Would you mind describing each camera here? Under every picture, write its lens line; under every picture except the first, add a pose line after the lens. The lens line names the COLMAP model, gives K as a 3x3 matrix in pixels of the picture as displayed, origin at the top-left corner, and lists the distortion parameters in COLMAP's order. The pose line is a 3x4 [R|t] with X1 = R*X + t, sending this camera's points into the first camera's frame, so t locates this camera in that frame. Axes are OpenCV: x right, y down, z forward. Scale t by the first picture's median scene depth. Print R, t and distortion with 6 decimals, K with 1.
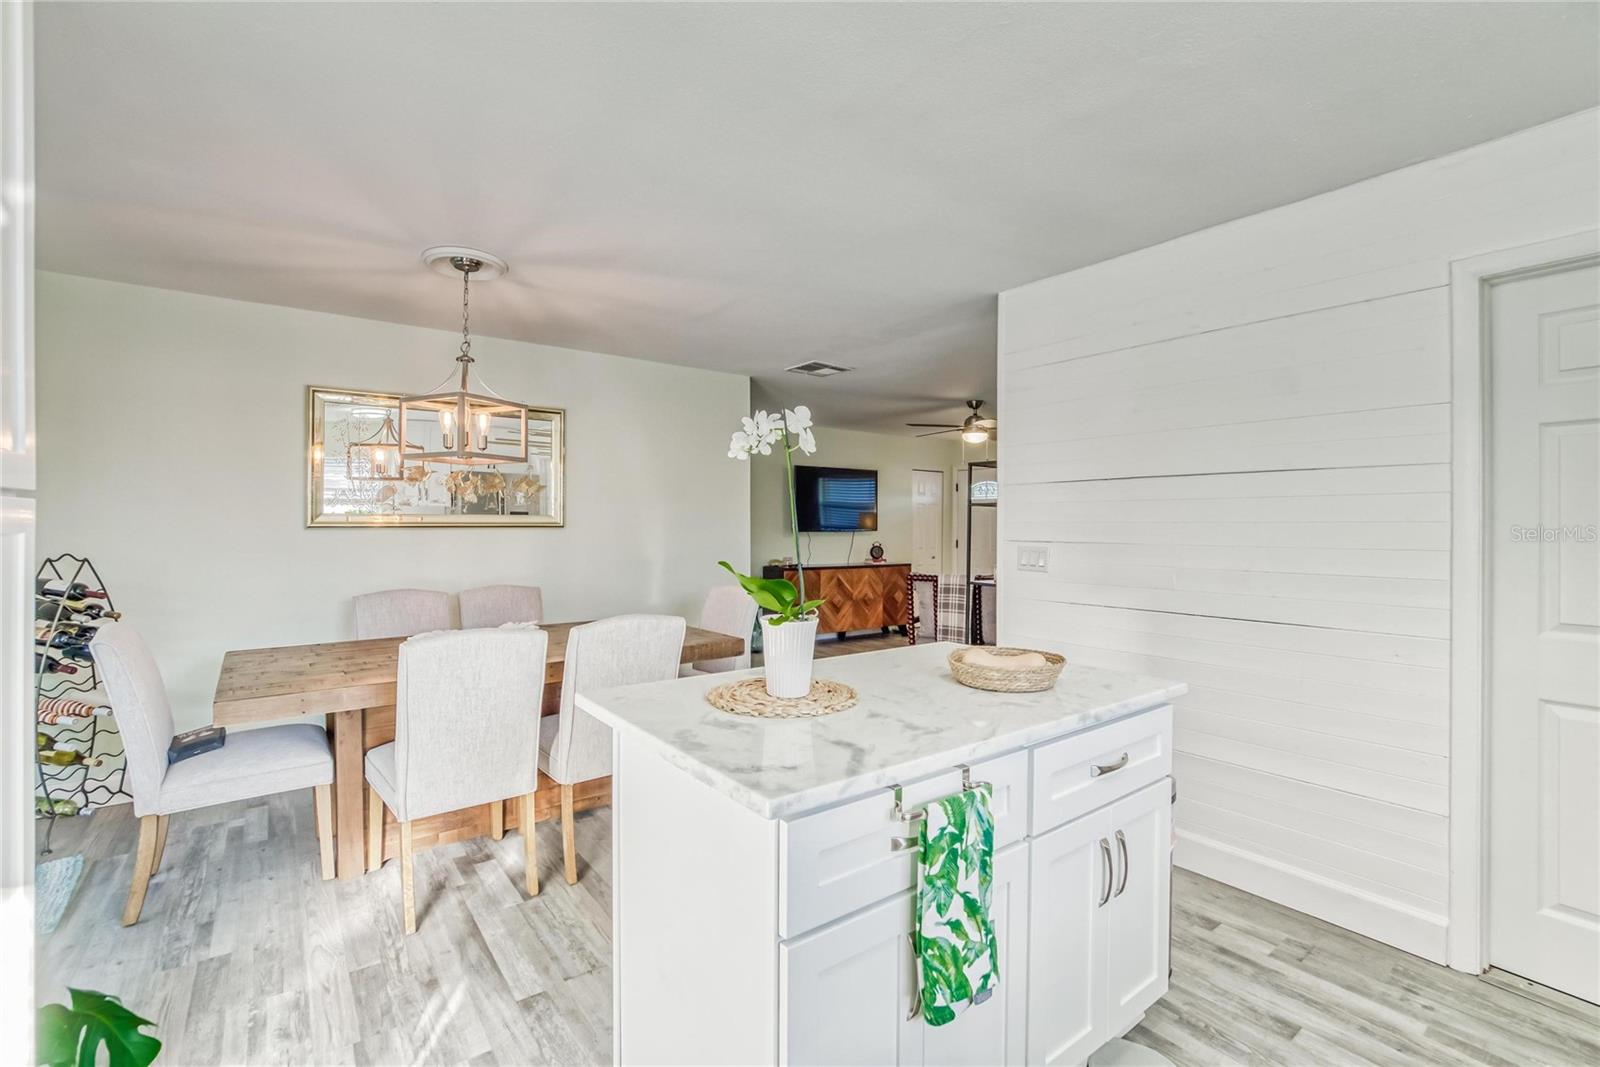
lens RADIAL K [[712.2, 0, 808.5], [0, 712.2, 533.9], [0, 0, 1]] dist [-0.025281, 0.005912]
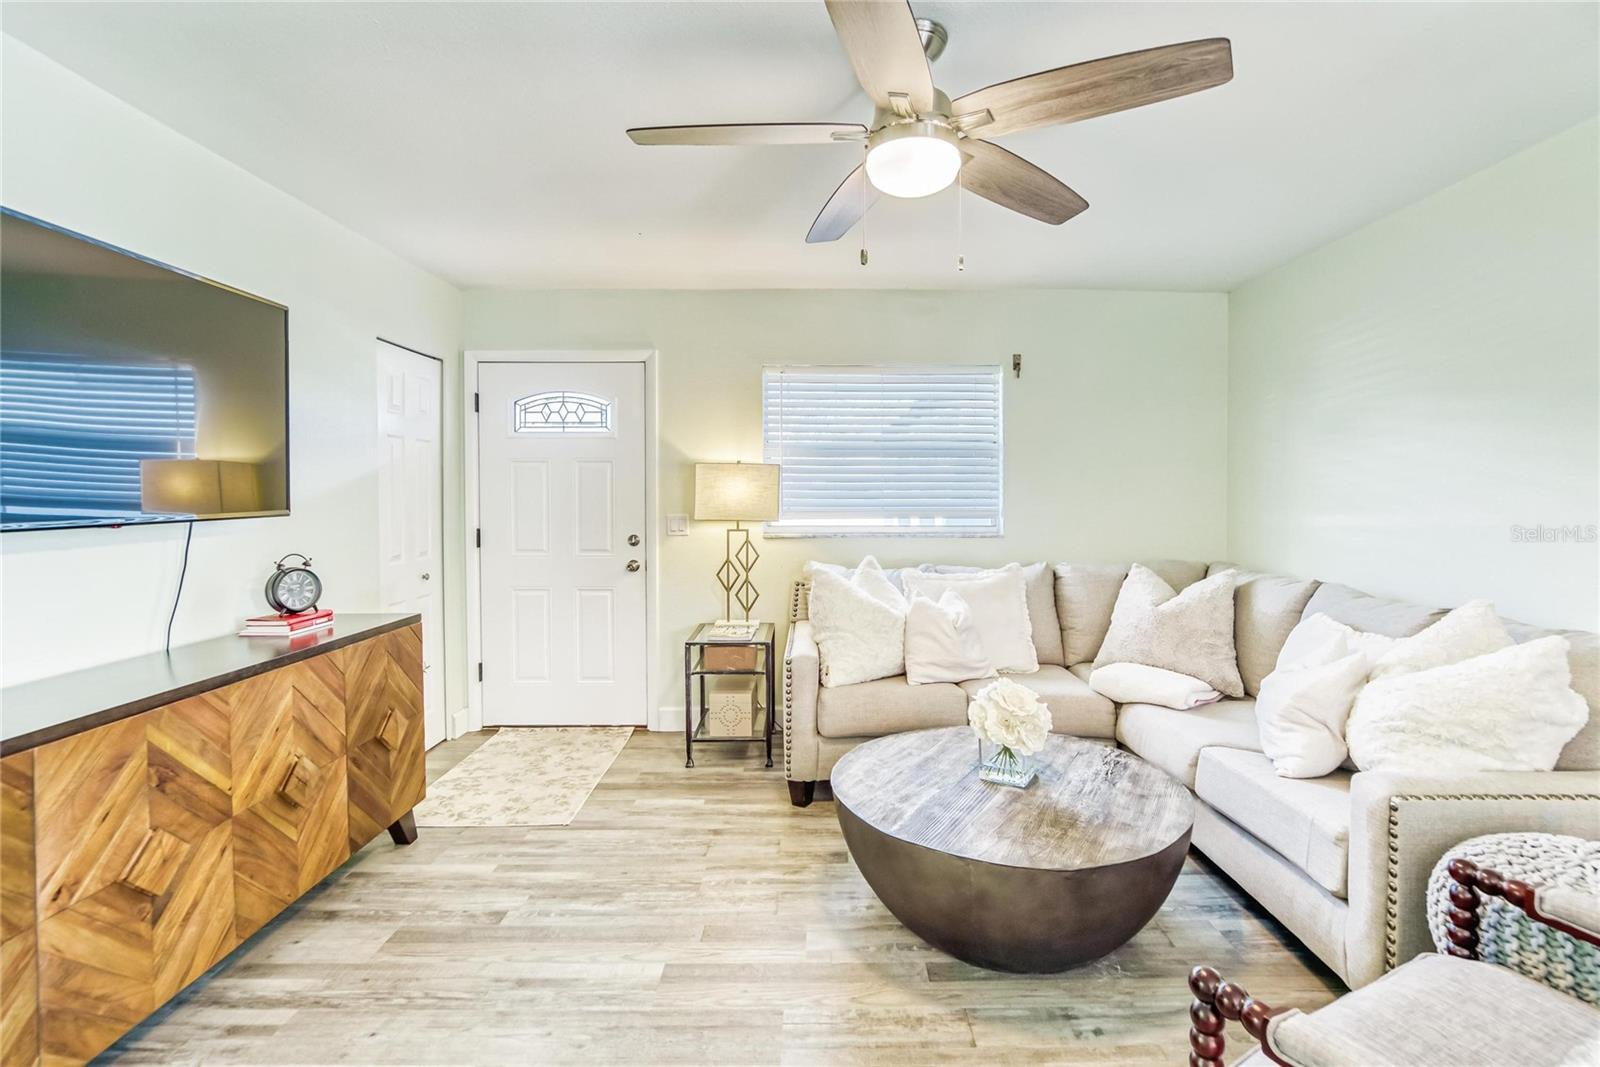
lens RADIAL K [[712.2, 0, 820.3], [0, 712.2, 502.8], [0, 0, 1]] dist [-0.025281, 0.005912]
pose [[0.601072, -0.018134, 0.798989, -0.003243], [0.014403, 0.999826, 0.011857, -0.010386], [-0.799065, 0.004381, 0.601229, 0.681905]]
